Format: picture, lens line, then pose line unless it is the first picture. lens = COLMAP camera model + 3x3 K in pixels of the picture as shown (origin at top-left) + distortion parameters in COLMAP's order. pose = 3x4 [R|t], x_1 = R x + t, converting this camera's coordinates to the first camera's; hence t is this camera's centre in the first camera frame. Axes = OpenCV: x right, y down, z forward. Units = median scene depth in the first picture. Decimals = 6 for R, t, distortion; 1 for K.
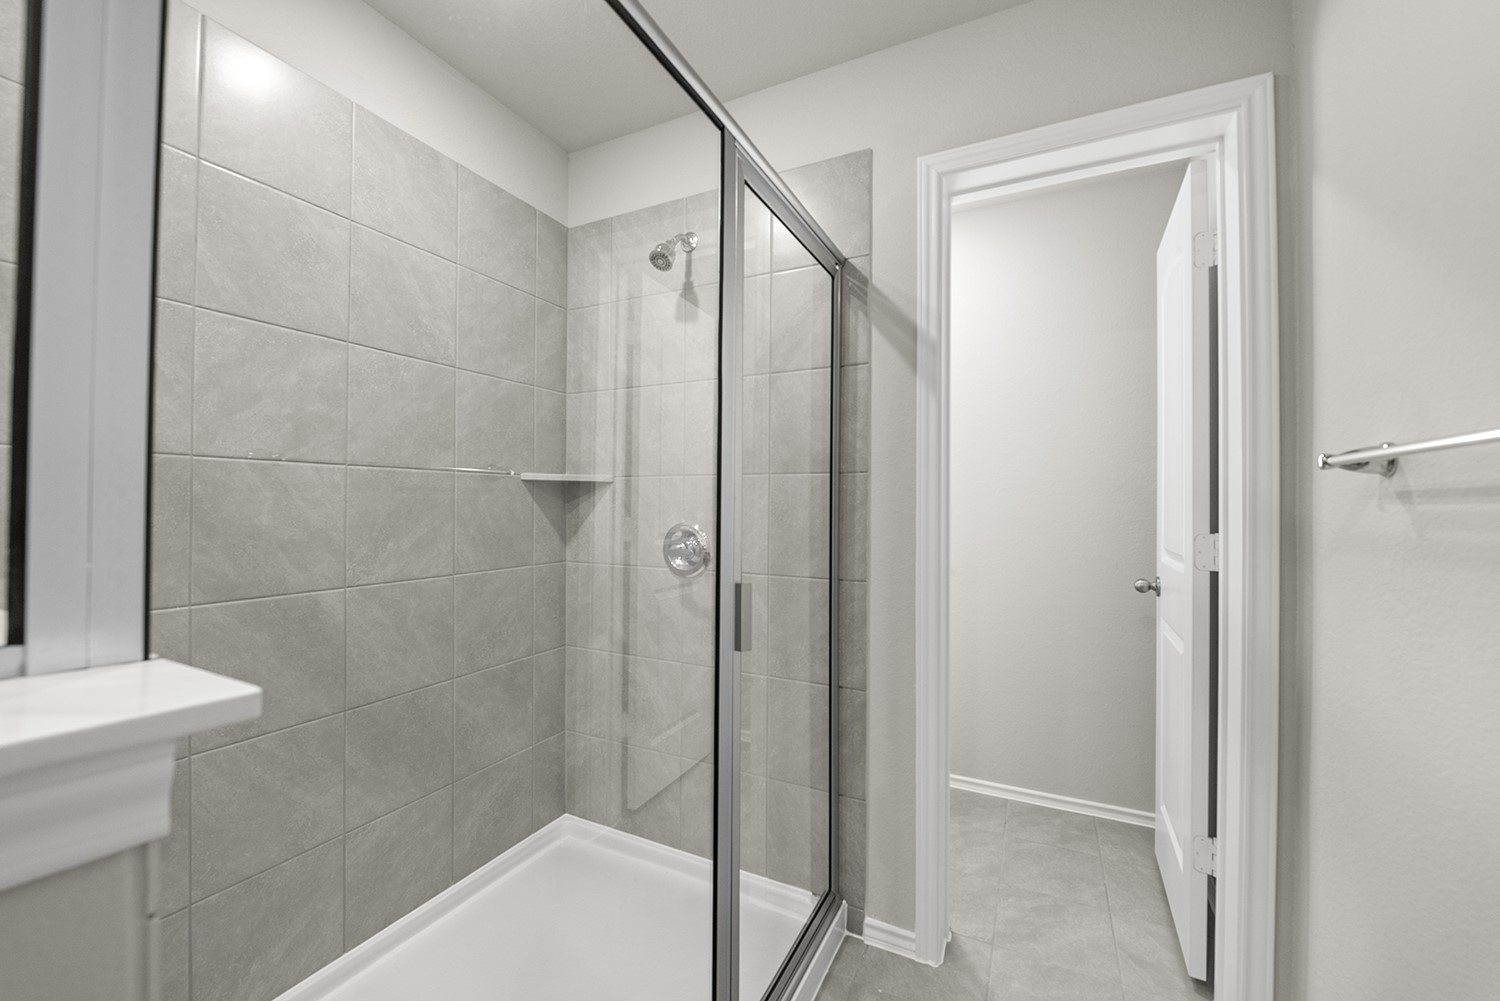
lens RADIAL K [[606.6, 0, 752.1], [0, 606.6, 498.8], [0, 0, 1]] dist [-0.003072, -0.000999]
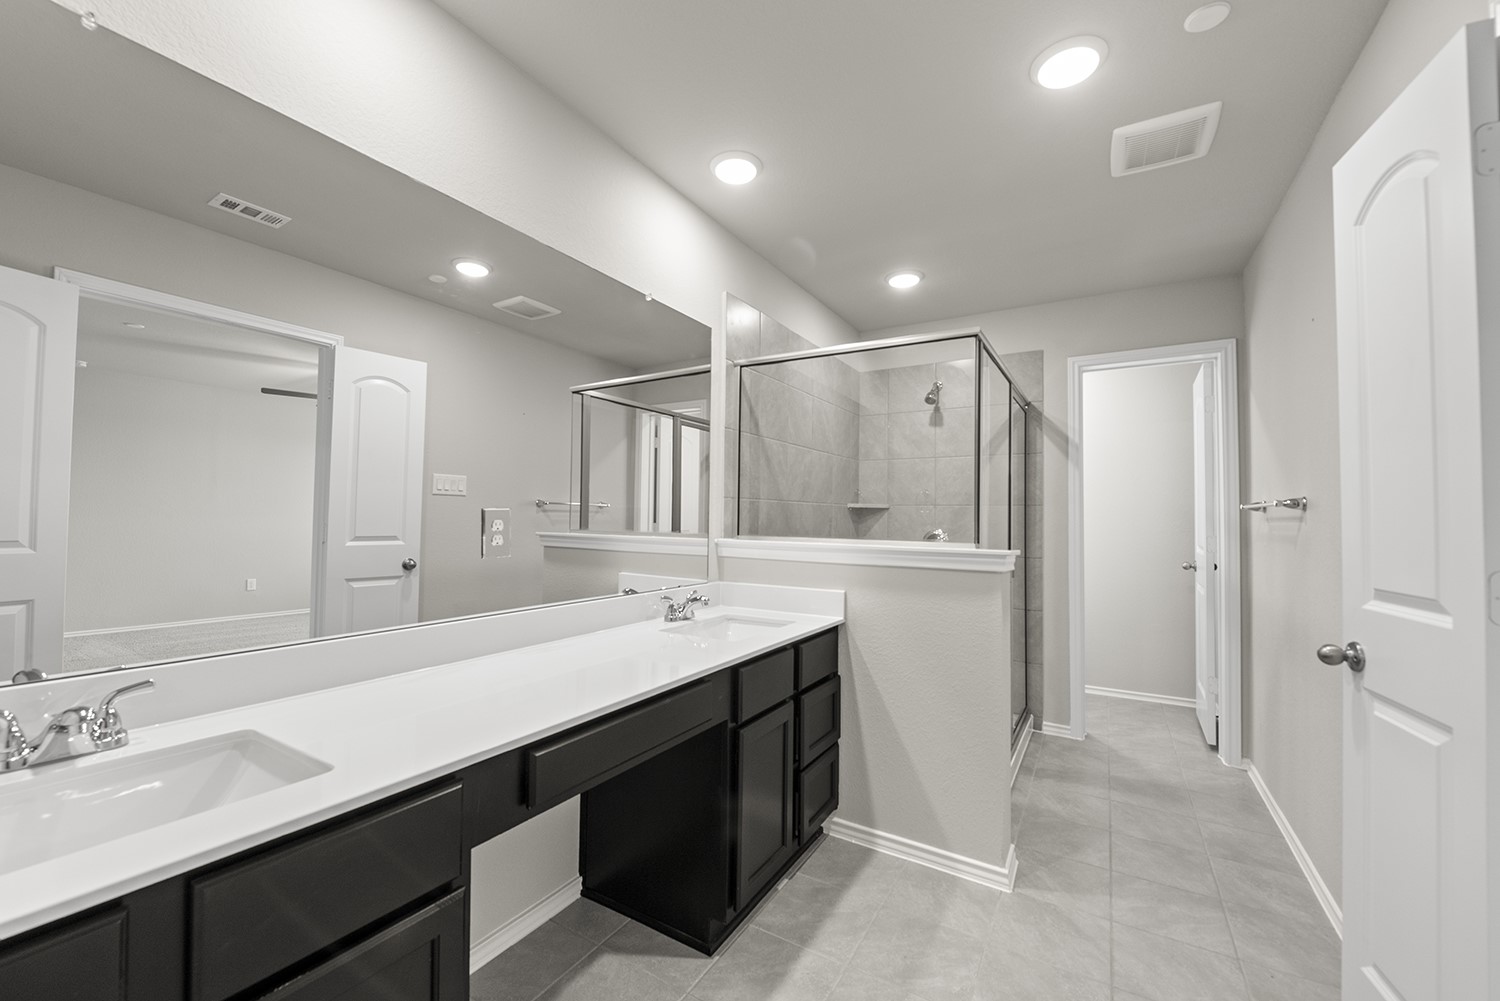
lens RADIAL K [[606.6, 0, 742.4], [0, 606.6, 498.4], [0, 0, 1]] dist [-0.003072, -0.000999]
pose [[0.996008, 0.000695, -0.089259, -0.644526], [-0.002736, 0.999738, -0.022744, -0.018436], [0.089220, 0.022898, 0.995749, -1.153073]]
